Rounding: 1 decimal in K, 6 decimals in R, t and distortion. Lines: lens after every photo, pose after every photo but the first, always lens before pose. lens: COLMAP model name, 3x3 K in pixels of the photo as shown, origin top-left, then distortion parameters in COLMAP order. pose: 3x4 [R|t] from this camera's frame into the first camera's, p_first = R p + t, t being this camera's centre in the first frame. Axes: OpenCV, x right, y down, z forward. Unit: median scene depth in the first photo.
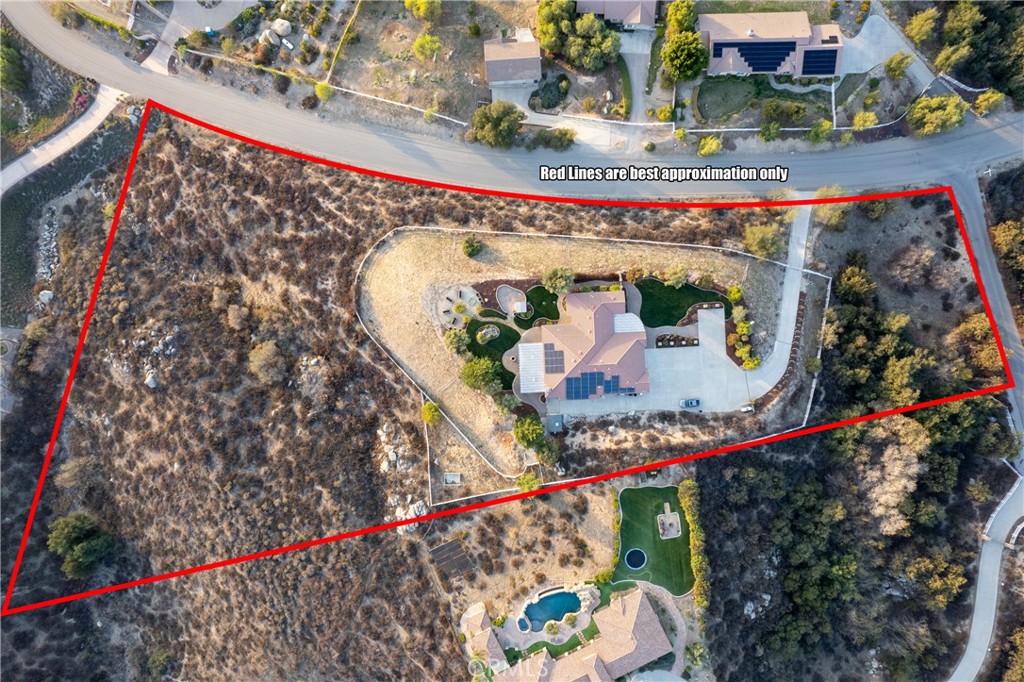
lens RADIAL K [[654.1, 0, 513.3], [0, 654.1, 342.2], [0, 0, 1]] dist [-0.069309, 0.059476]
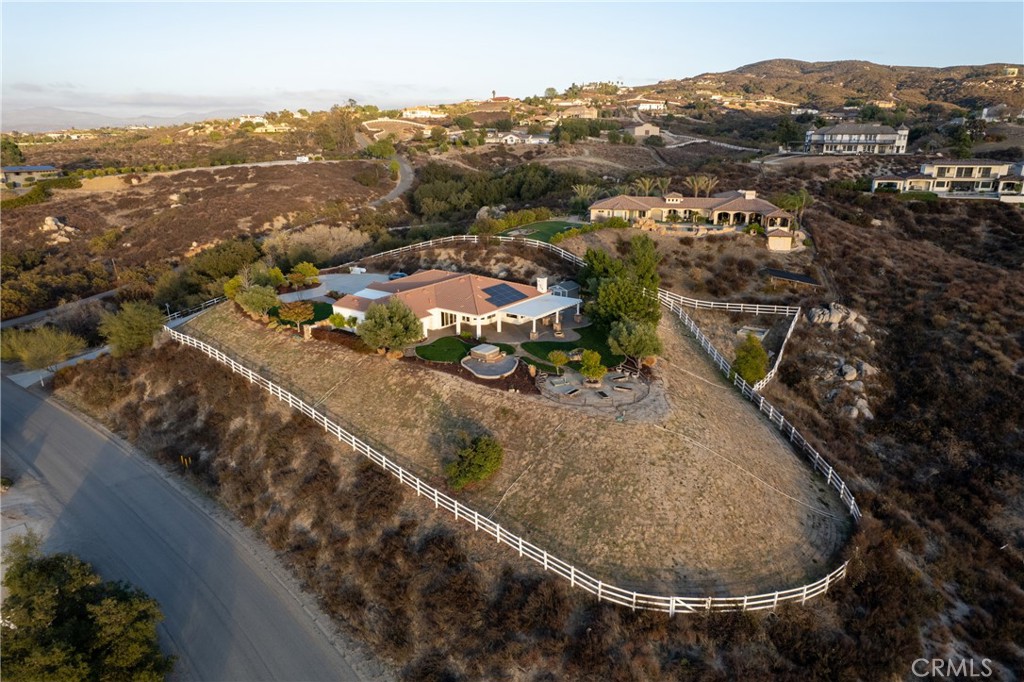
lens RADIAL K [[654.1, 0, 510.5], [0, 654.1, 345.3], [0, 0, 1]] dist [-0.069309, 0.059476]
pose [[-0.772619, -0.170217, 0.611626, -0.298745], [0.634598, -0.235280, 0.736158, -0.396713], [0.018597, 0.956906, 0.289801, 0.845674]]
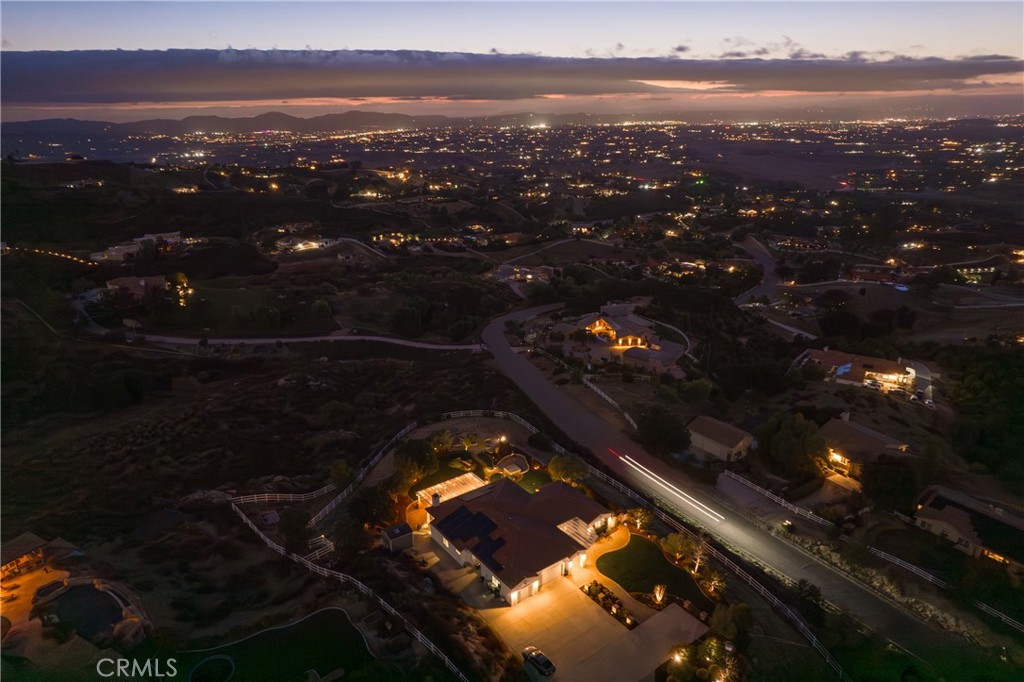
lens RADIAL K [[654.1, 0, 509.4], [0, 654.1, 342.2], [0, 0, 1]] dist [-0.069309, 0.059476]
pose [[0.548933, 0.293929, -0.782482, 0.585748], [-0.835863, 0.195742, -0.512853, 0.327020], [0.002423, 0.935570, 0.353133, 0.563878]]
